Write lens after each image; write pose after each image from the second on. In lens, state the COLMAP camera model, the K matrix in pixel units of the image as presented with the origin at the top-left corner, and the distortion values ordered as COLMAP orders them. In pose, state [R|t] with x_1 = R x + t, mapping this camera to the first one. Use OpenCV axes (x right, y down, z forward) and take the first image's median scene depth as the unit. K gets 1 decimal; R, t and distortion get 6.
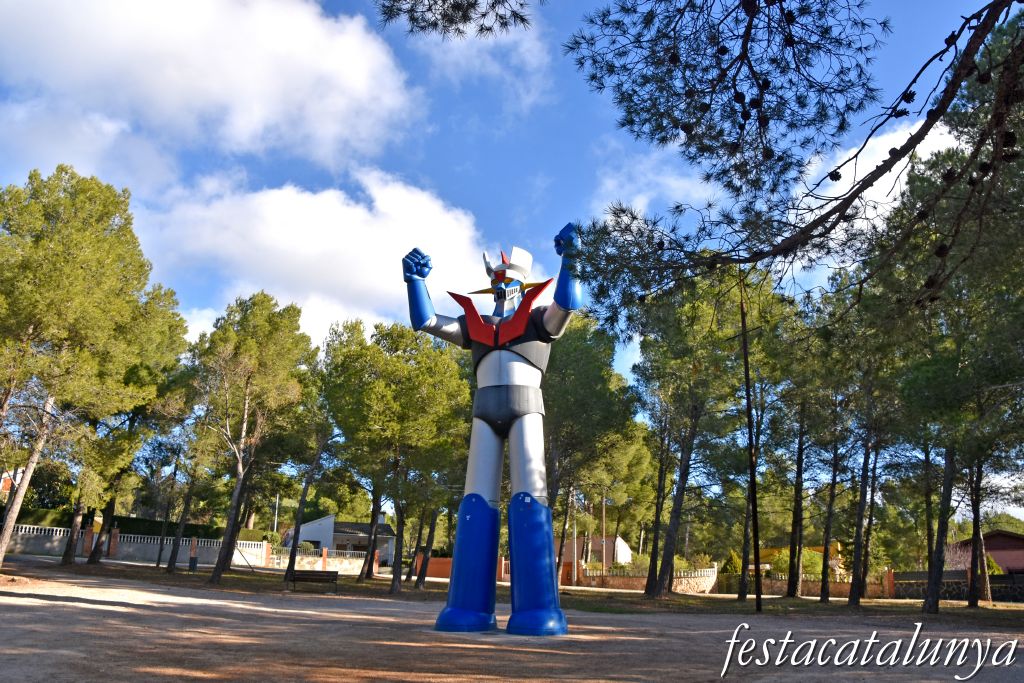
lens RADIAL K [[806.4, 0, 513.6], [0, 806.4, 340.2], [0, 0, 1]] dist [-0.124676, 0.035821]
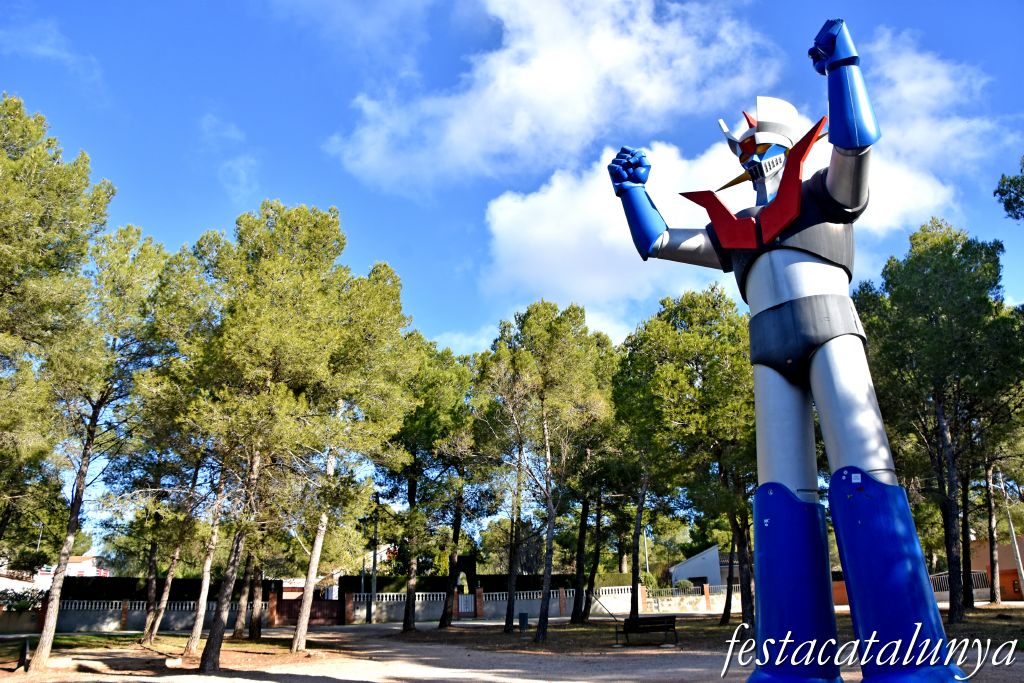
lens RADIAL K [[806.4, 0, 509.0], [0, 806.4, 344.8], [0, 0, 1]] dist [-0.124676, 0.035821]
pose [[0.869313, -0.208523, -0.448122, 0.050287], [0.191104, 0.977940, -0.084338, 0.069943], [0.455823, -0.012322, 0.889985, 0.251123]]
